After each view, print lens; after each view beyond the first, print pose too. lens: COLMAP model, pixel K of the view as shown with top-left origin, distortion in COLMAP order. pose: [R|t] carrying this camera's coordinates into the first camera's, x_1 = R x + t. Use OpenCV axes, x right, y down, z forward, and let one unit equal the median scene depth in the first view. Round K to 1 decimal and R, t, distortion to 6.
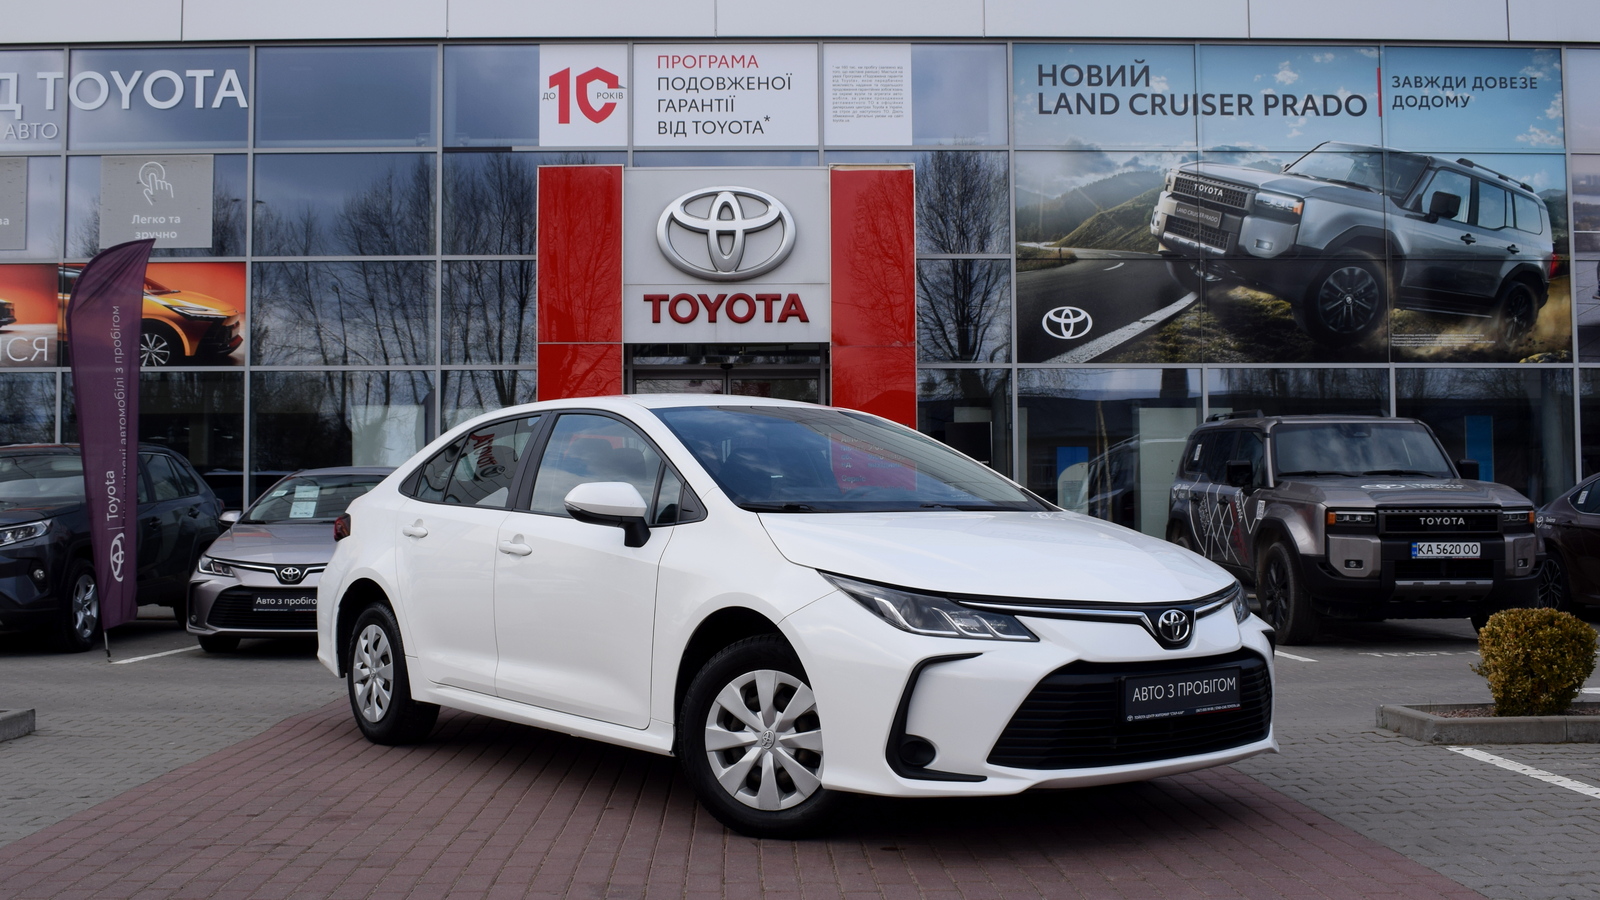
lens RADIAL K [[1760.1, 0, 743.2], [0, 1760.1, 446.0], [0, 0, 1]] dist [-0.071492, 0.004895]
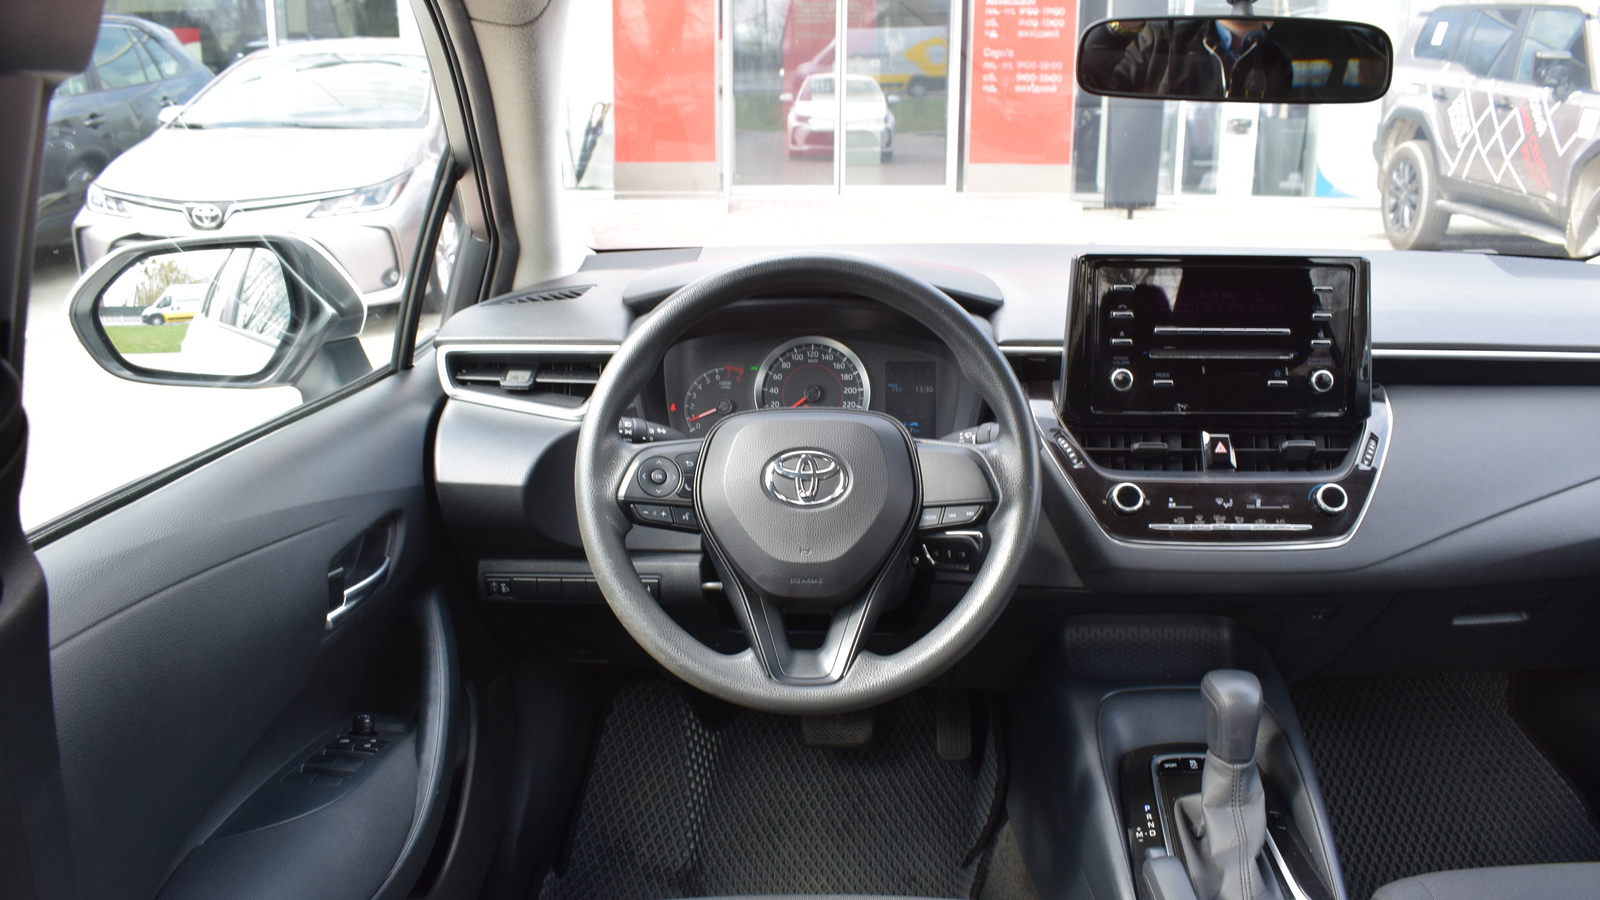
lens RADIAL K [[1383.3, 0, 800.0], [0, 1383.3, 450.0], [0, 0, 1]] dist [-0.079196, -0.004830]
pose [[0.999918, 0.012826, 0.000042, -0.023667], [-0.012204, 0.950390, 0.310821, -0.002786], [0.003946, -0.310796, 0.950469, 0.326357]]
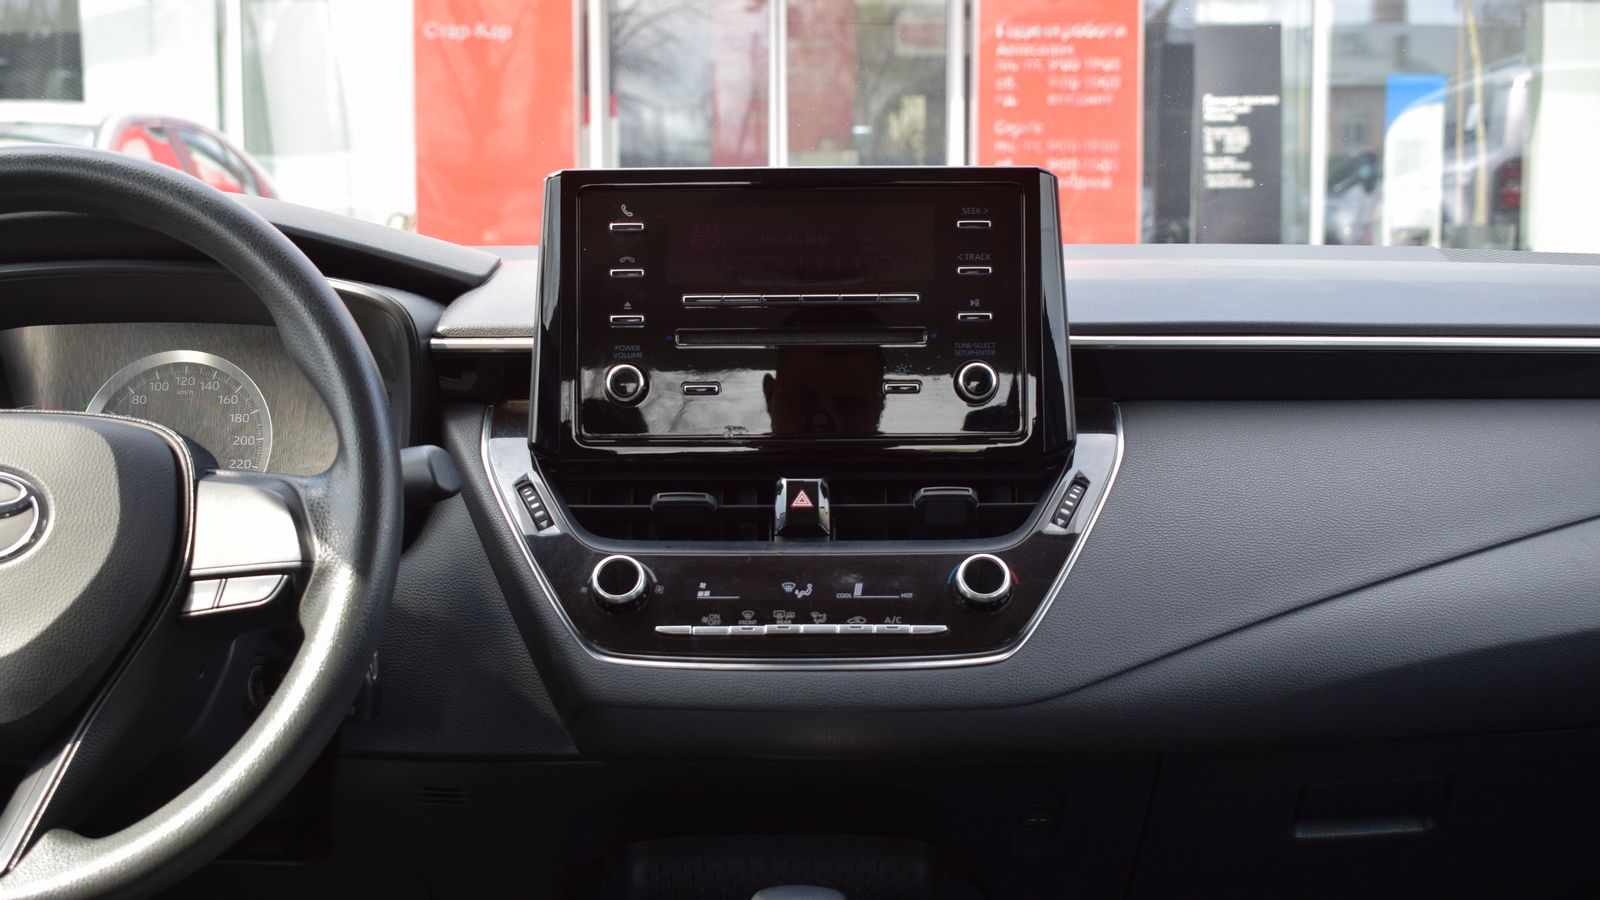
lens RADIAL K [[2194.7, 0, 800.0], [0, 2194.7, 450.0], [0, 0, 1]] dist [-0.066996, 0.334574]
pose [[0.999988, 0.004615, 0.001362, -0.001075], [-0.004774, 0.986889, 0.161330, 0.007431], [-0.000600, -0.161335, 0.986900, 0.330195]]
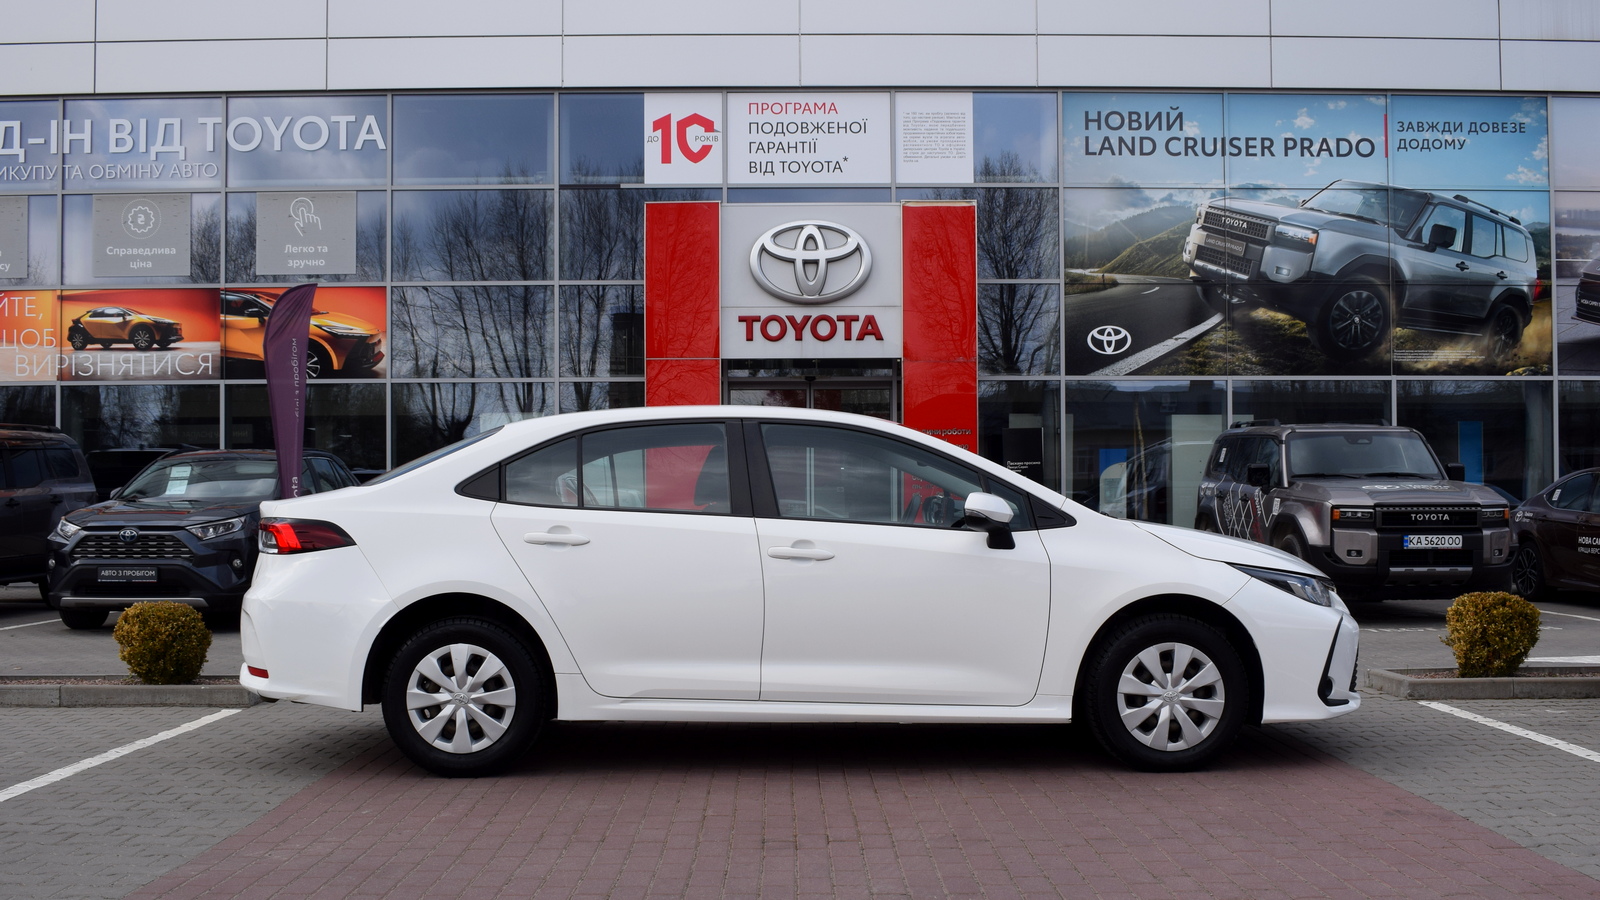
lens RADIAL K [[1652.8, 0, 800.4], [0, 1652.8, 506.8], [0, 0, 1]] dist [-0.072748, 0.009077]
pose [[0.999996, -0.000650, 0.002866, -0.018771], [0.000528, 0.999105, 0.042291, -0.007405], [-0.002891, -0.042289, 0.999101, -0.071299]]
